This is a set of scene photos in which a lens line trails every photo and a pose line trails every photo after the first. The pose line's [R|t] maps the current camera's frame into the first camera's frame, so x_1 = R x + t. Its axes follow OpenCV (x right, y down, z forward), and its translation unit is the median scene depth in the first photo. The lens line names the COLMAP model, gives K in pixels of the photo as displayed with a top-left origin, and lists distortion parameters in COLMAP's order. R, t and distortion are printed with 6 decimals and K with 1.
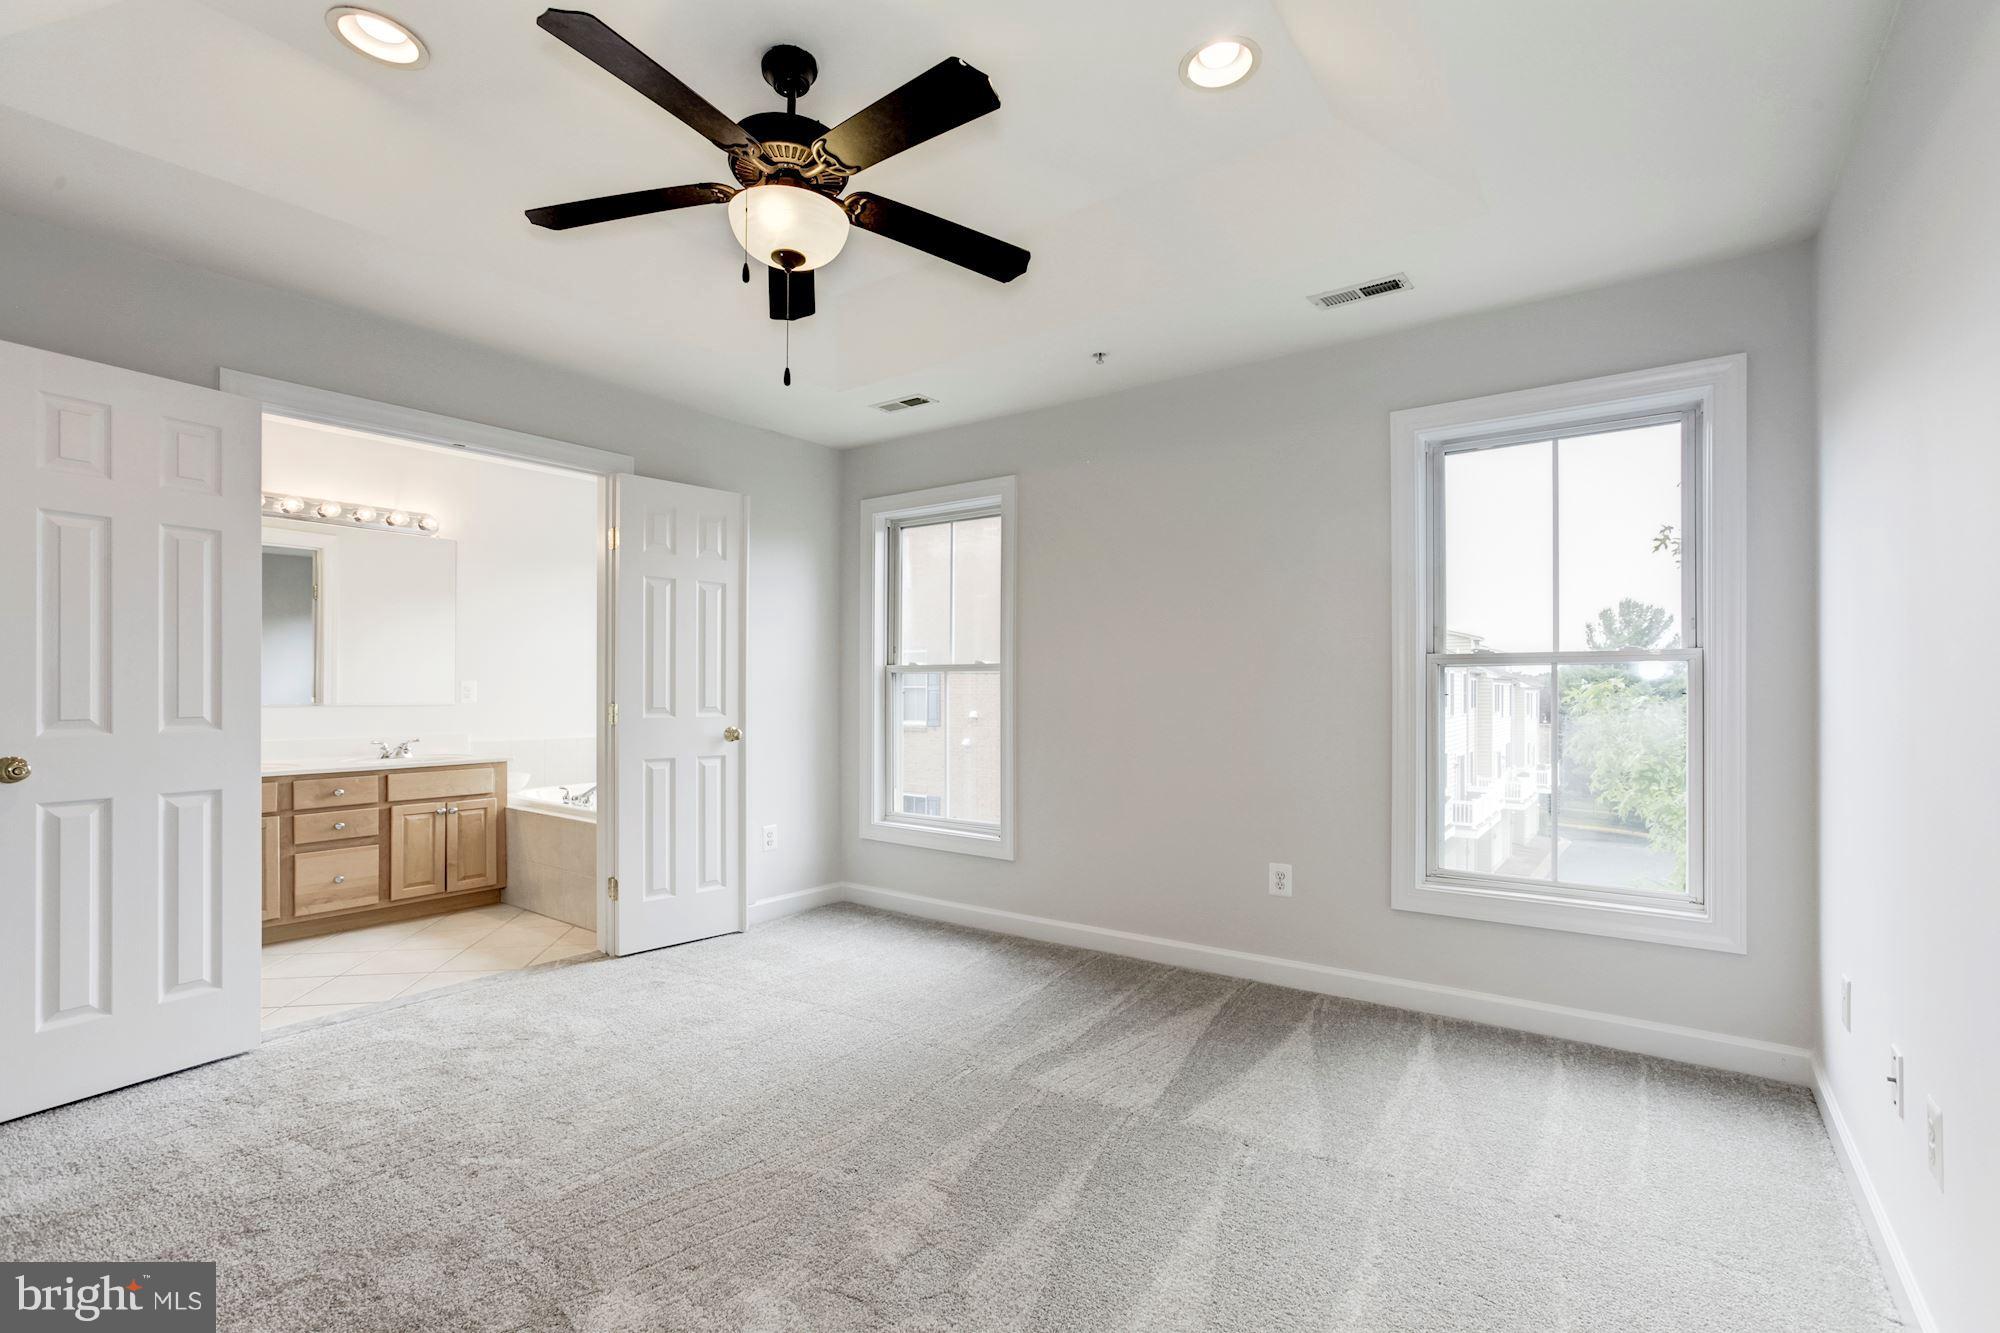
lens RADIAL K [[945.5, 0, 1005.7], [0, 945.5, 681.4], [0, 0, 1]] dist [-0.001687, 0.001253]
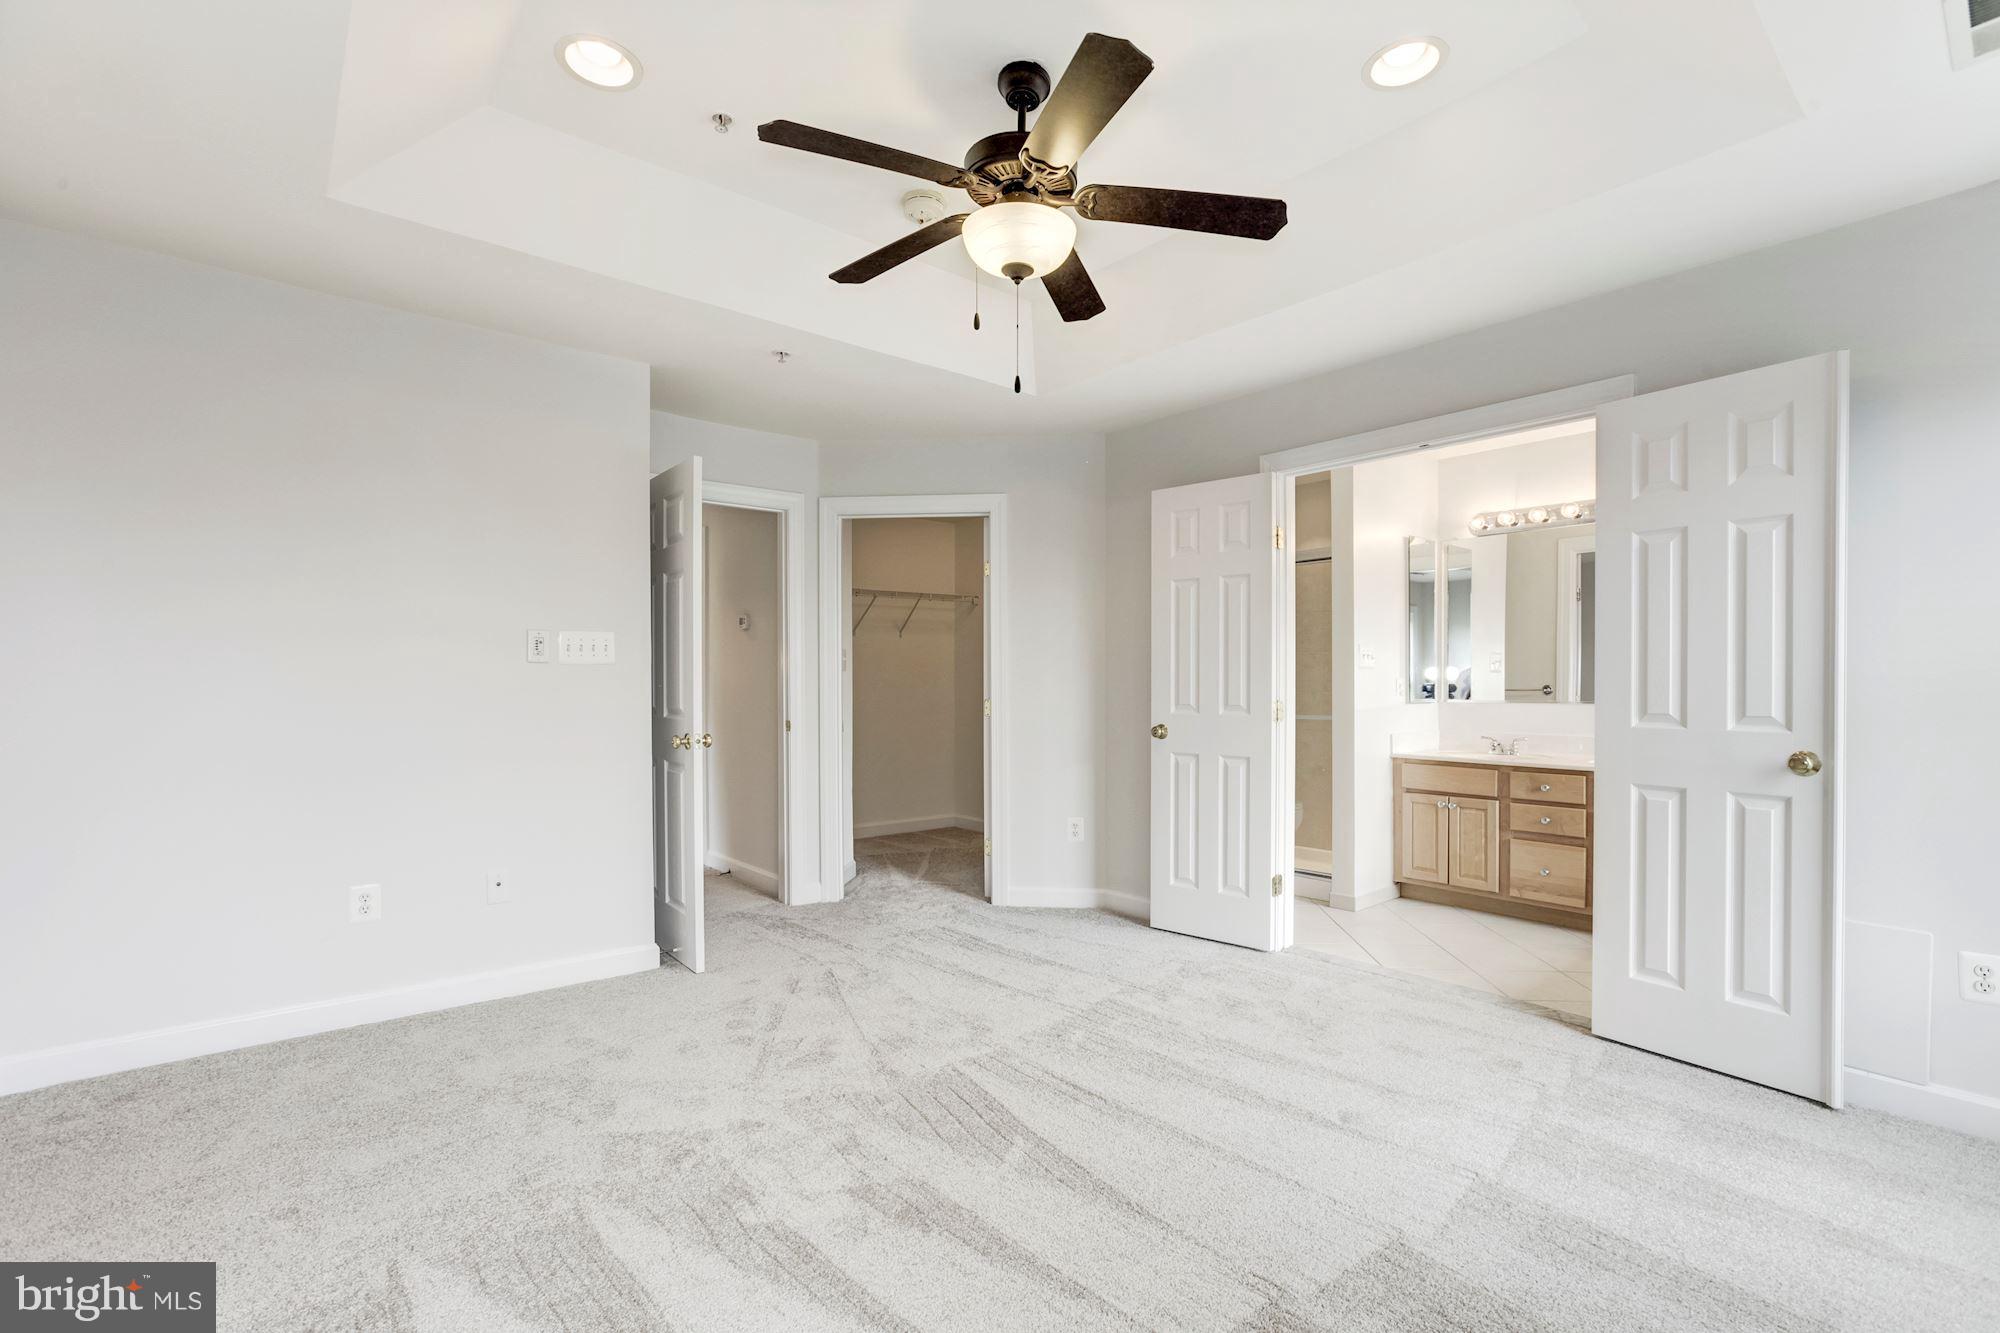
lens RADIAL K [[945.5, 0, 999.0], [0, 945.5, 679.1], [0, 0, 1]] dist [-0.001687, 0.001253]
pose [[-0.262533, -0.007954, -0.964890, 0.446859], [0.002605, 0.999957, -0.008952, 0.007106], [0.964919, -0.004863, -0.262501, 0.711979]]
